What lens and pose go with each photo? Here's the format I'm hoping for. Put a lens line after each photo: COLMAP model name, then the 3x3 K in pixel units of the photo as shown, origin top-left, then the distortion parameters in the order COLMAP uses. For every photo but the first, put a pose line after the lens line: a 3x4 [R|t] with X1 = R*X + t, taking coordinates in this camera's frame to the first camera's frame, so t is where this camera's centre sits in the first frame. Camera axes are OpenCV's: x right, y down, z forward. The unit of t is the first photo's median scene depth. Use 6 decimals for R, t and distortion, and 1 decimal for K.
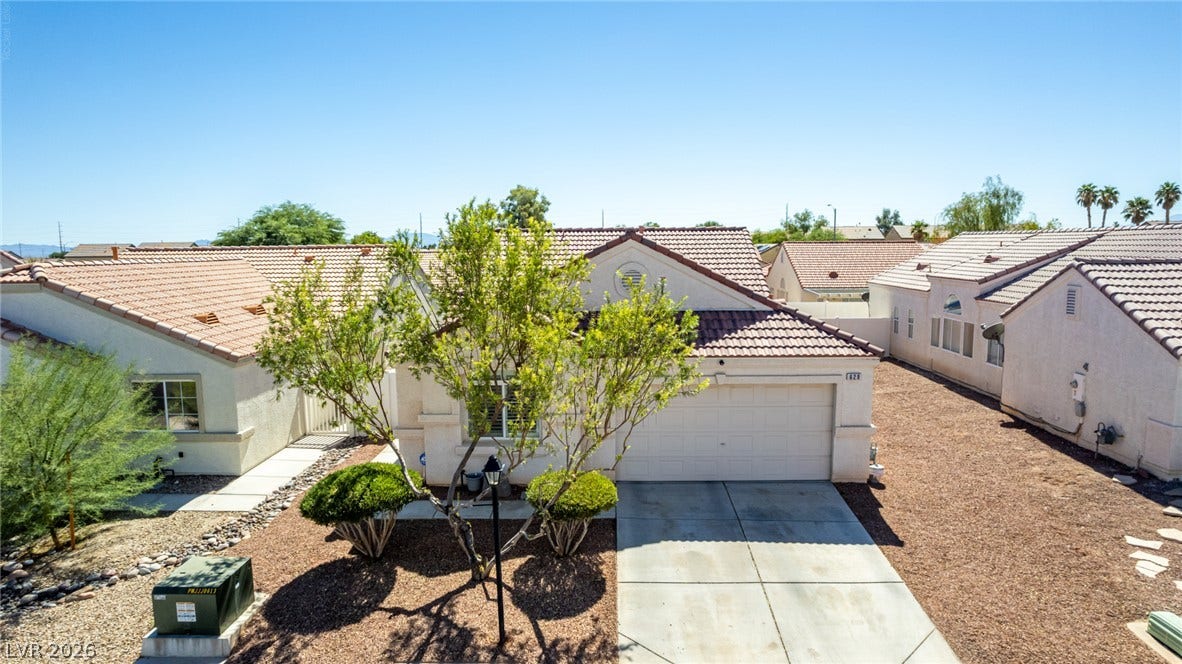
lens RADIAL K [[746.0, 0, 593.8], [0, 746.0, 337.2], [0, 0, 1]] dist [-0.048574, 0.034413]
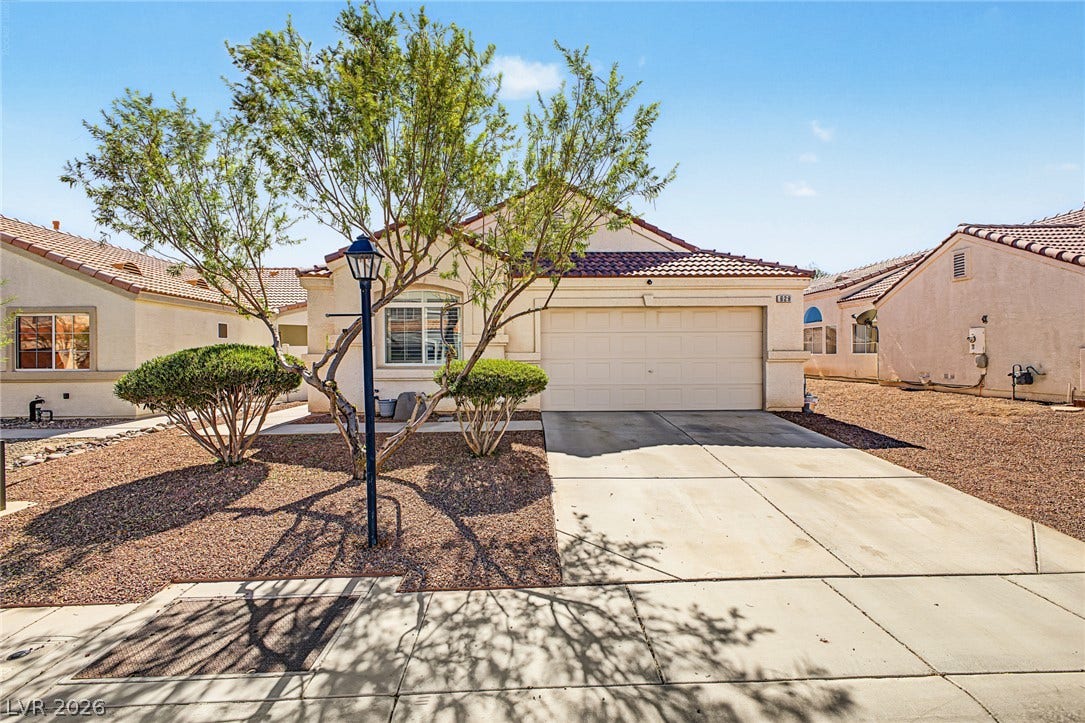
lens RADIAL K [[493.7, 0, 538.9], [0, 493.7, 357.3], [0, 0, 1]] dist [0.017186, -0.001678]
pose [[0.998744, 0.004019, 0.049952, -0.004117], [0.002190, 0.992326, -0.123626, 0.214885], [-0.050066, 0.123580, 0.991071, 0.389756]]
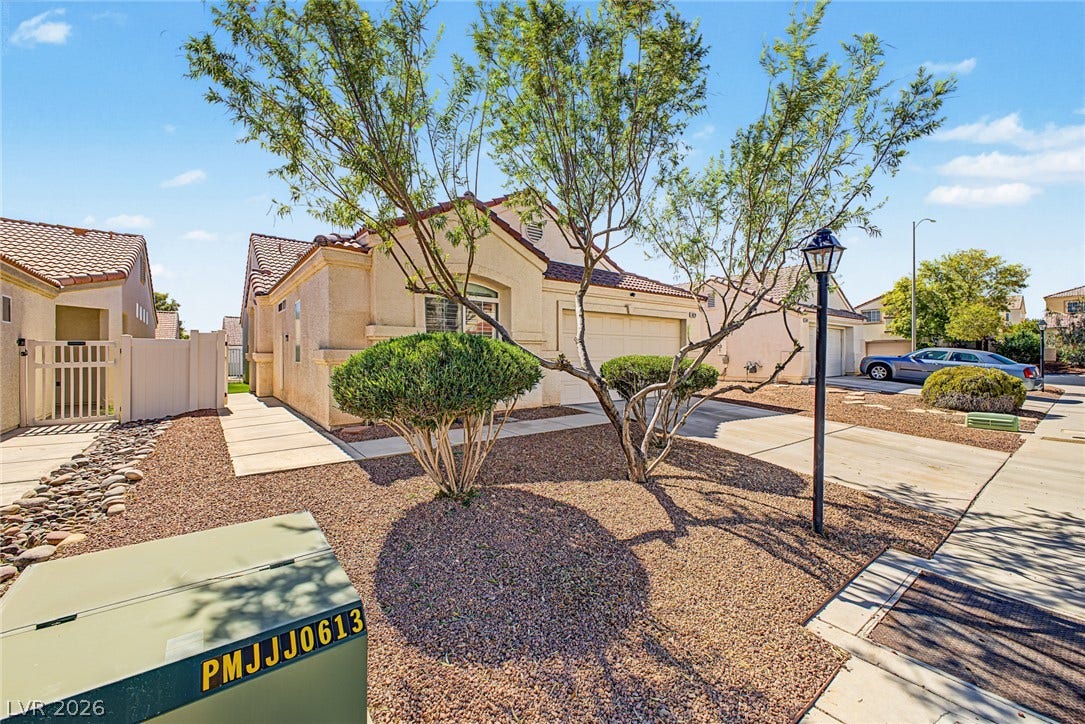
lens RADIAL K [[424.7, 0, 534.4], [0, 424.7, 358.8], [0, 0, 1]] dist [0.010663, -0.002320]
pose [[0.777795, 0.006232, 0.628488, -0.390466], [0.069851, 0.992899, -0.096290, 0.195833], [-0.624625, 0.118794, 0.771837, 0.594146]]
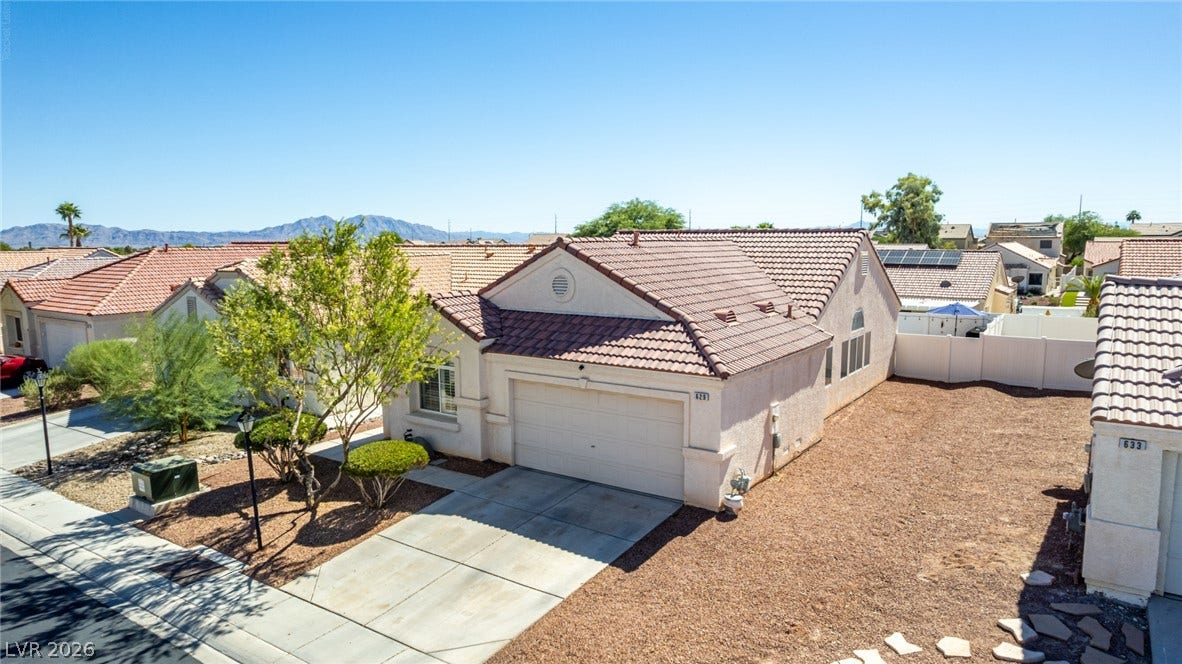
lens RADIAL K [[746.0, 0, 597.8], [0, 746.0, 335.1], [0, 0, 1]] dist [-0.048574, 0.034413]
pose [[0.836343, 0.074655, -0.543100, 0.770885], [-0.068313, 0.997155, 0.031870, -0.047137], [0.543934, 0.010447, 0.839063, 0.137595]]
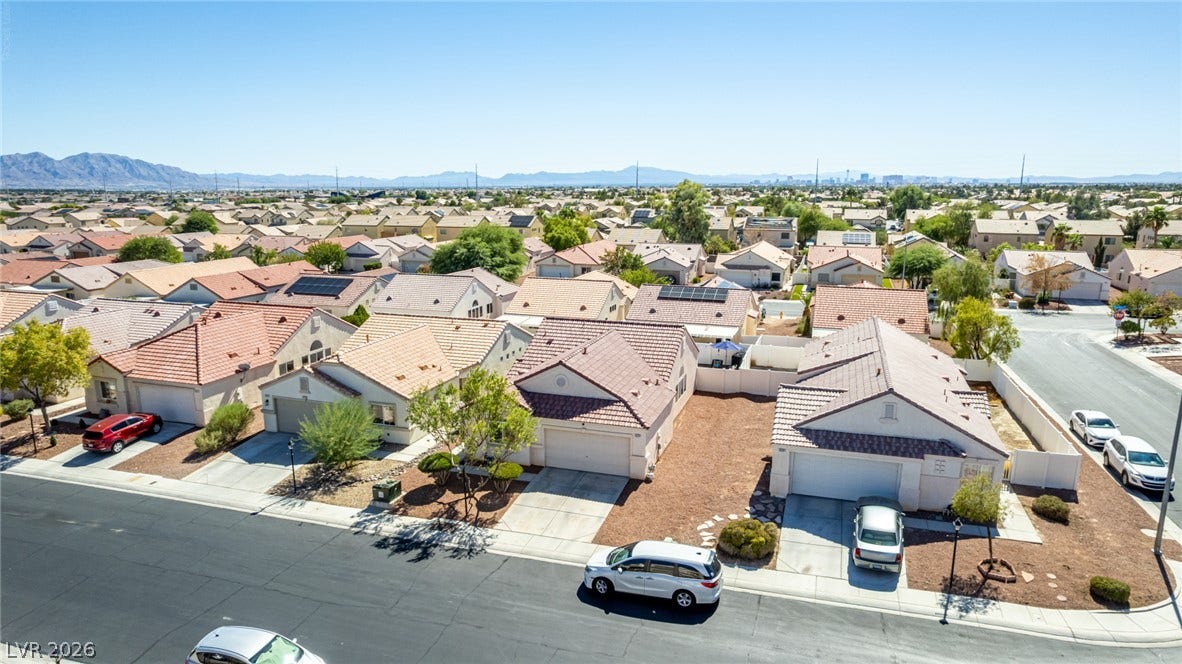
lens RADIAL K [[746.0, 0, 593.4], [0, 746.0, 328.4], [0, 0, 1]] dist [-0.048574, 0.034413]
pose [[0.956655, 0.067363, -0.283325, 0.892340], [-0.046668, 0.995768, 0.079176, -0.483564], [0.287459, -0.062522, 0.955750, -1.331555]]
